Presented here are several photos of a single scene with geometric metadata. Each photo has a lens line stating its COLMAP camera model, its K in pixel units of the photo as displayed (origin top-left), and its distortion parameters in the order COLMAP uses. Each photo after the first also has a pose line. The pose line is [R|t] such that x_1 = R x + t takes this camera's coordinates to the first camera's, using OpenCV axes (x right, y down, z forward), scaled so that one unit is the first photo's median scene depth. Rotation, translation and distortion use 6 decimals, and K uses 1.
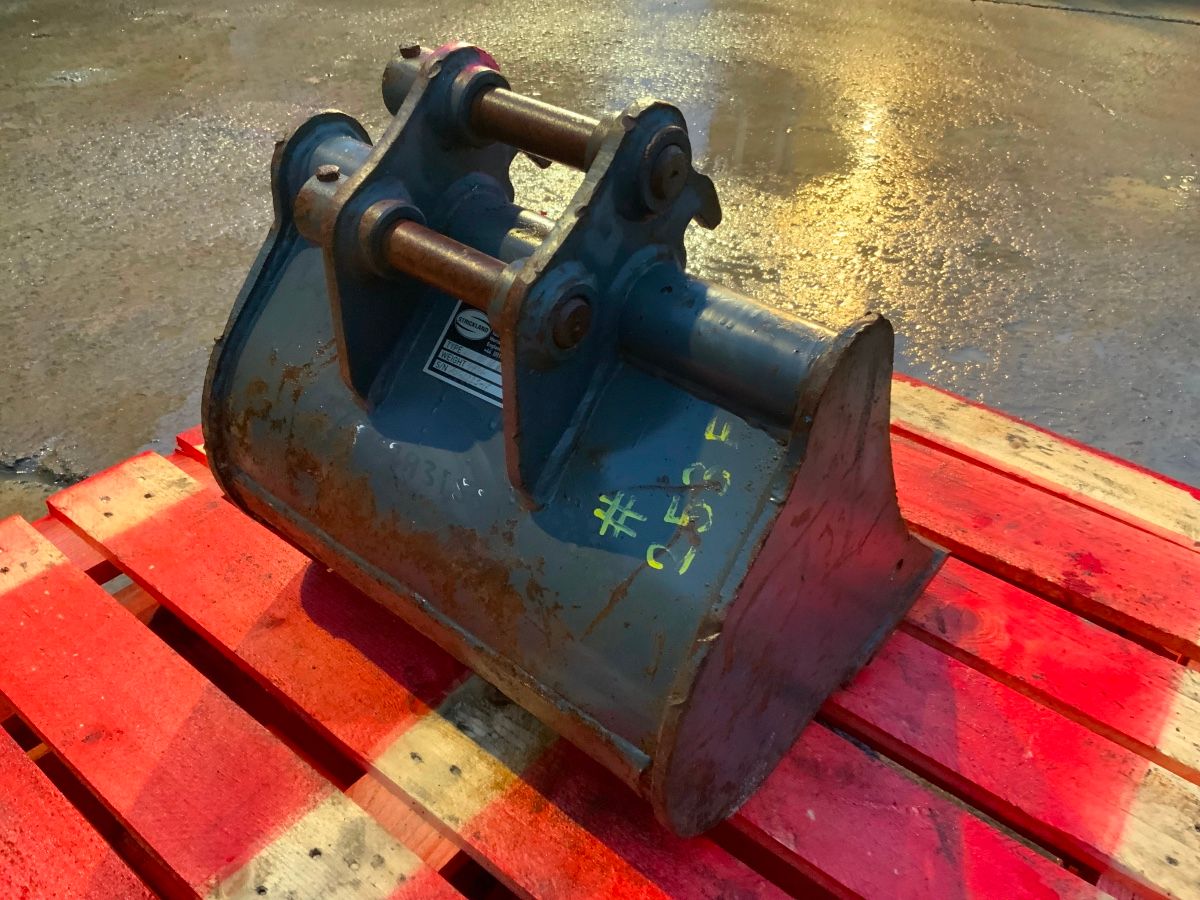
lens RADIAL K [[993.4, 0, 601.7], [0, 993.4, 451.8], [0, 0, 1]] dist [0.061975, -0.128359]
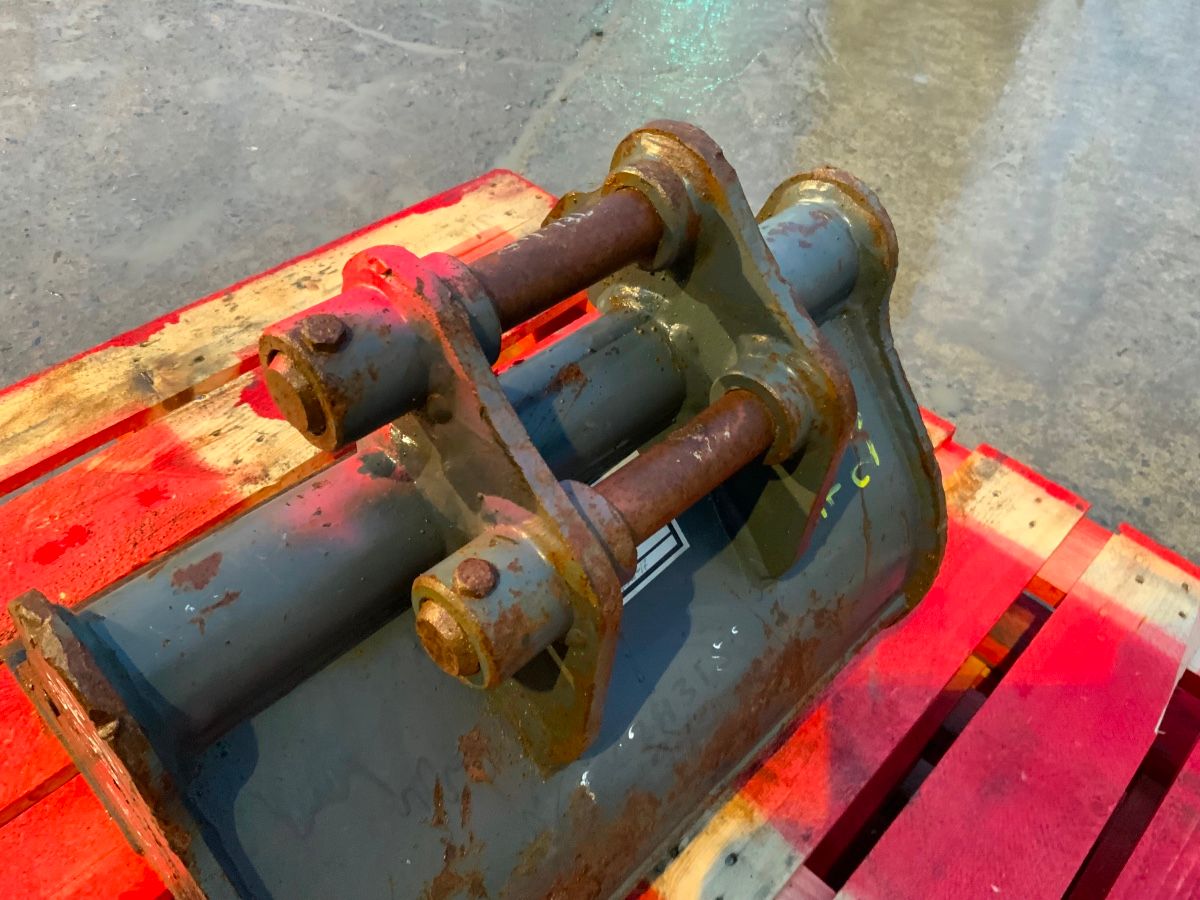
lens RADIAL K [[993.4, 0, 599.0], [0, 993.4, 448.3], [0, 0, 1]] dist [0.061975, -0.128359]
pose [[0.088157, -0.738510, 0.668455, -0.551280], [0.530834, 0.602669, 0.595823, -0.580910], [-0.842878, 0.302313, 0.445155, 0.652627]]
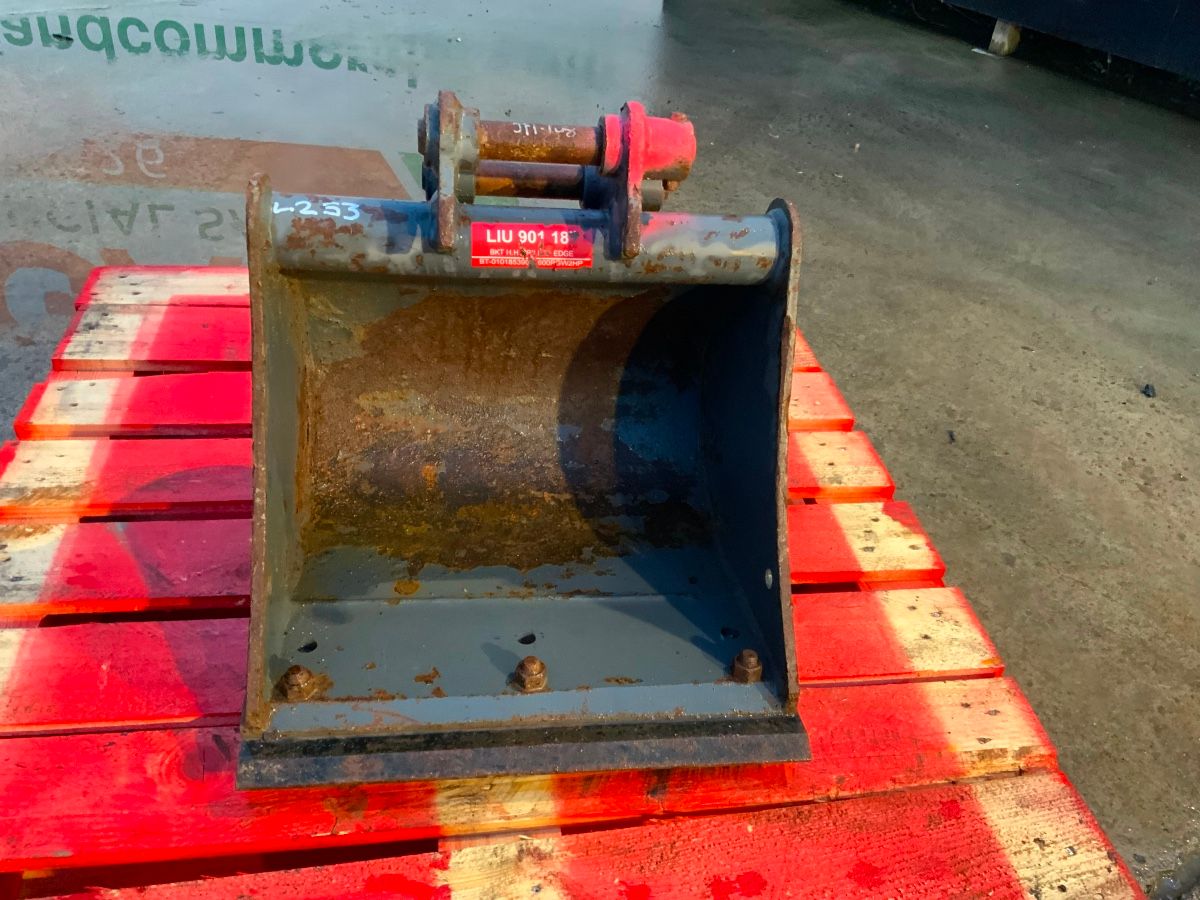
lens RADIAL K [[993.4, 0, 606.4], [0, 993.4, 447.3], [0, 0, 1]] dist [0.061975, -0.128359]
pose [[-0.673694, 0.343896, -0.654119, 0.828740], [-0.536929, 0.380408, 0.752992, -1.123321], [0.507783, 0.858502, -0.071630, 1.368702]]
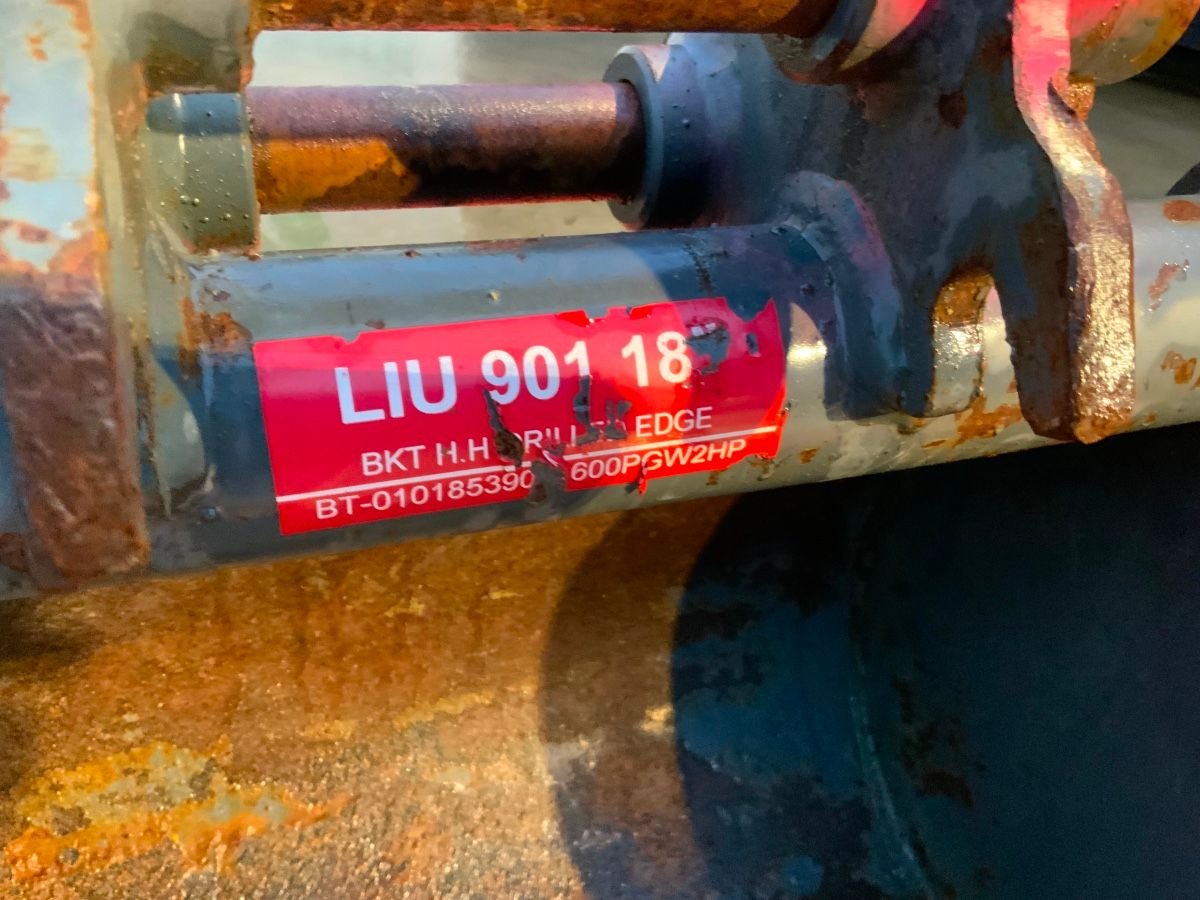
lens RADIAL K [[993.4, 0, 605.6], [0, 993.4, 427.4], [0, 0, 1]] dist [0.061975, -0.128359]
pose [[-0.512423, 0.404253, -0.757629, 0.183855], [-0.596543, 0.467057, 0.652683, -0.409126], [0.617705, 0.786408, 0.001824, 1.023055]]
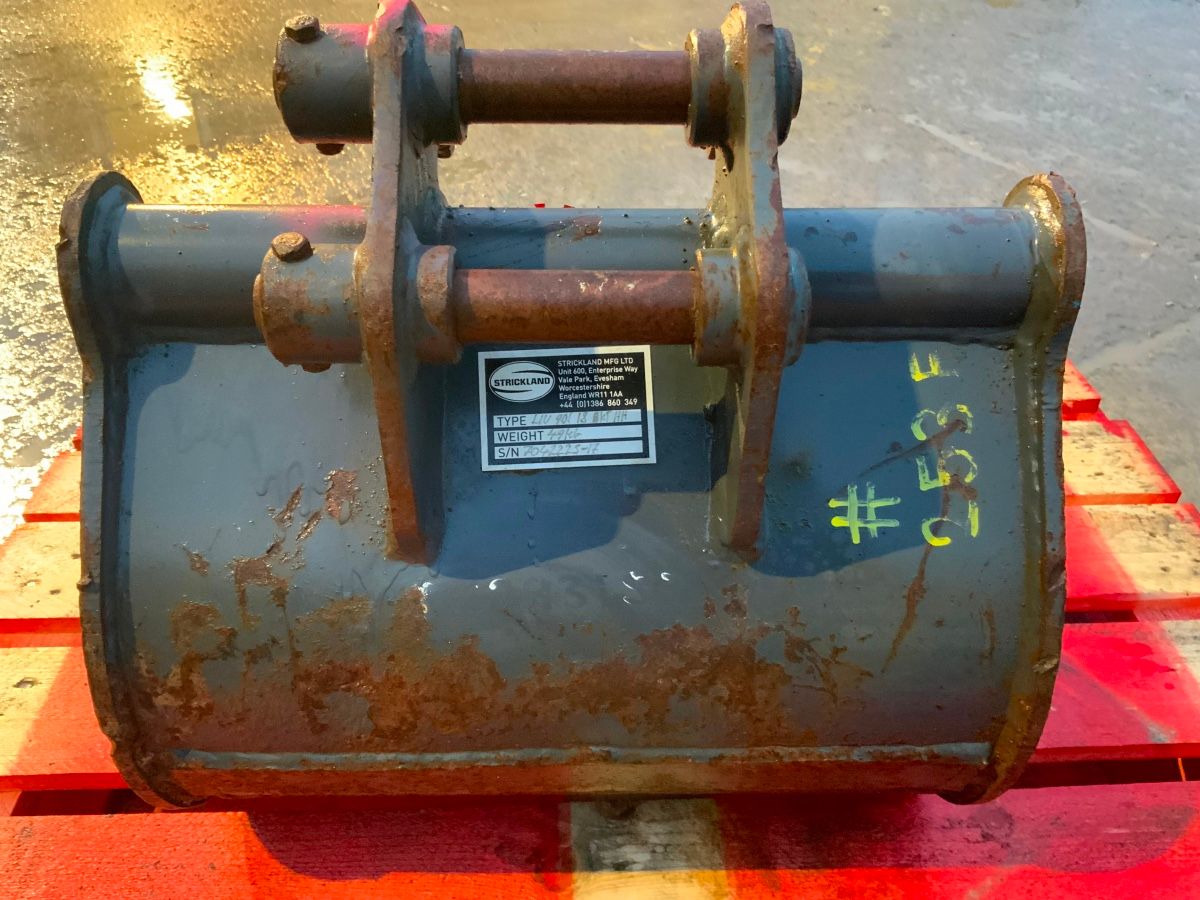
lens RADIAL K [[993.4, 0, 597.1], [0, 993.4, 449.1], [0, 0, 1]] dist [0.061975, -0.128359]
pose [[0.758220, -0.427863, 0.491972, -0.469092], [0.405619, 0.900308, 0.157855, -0.177598], [-0.510467, 0.079865, 0.856181, 0.361200]]
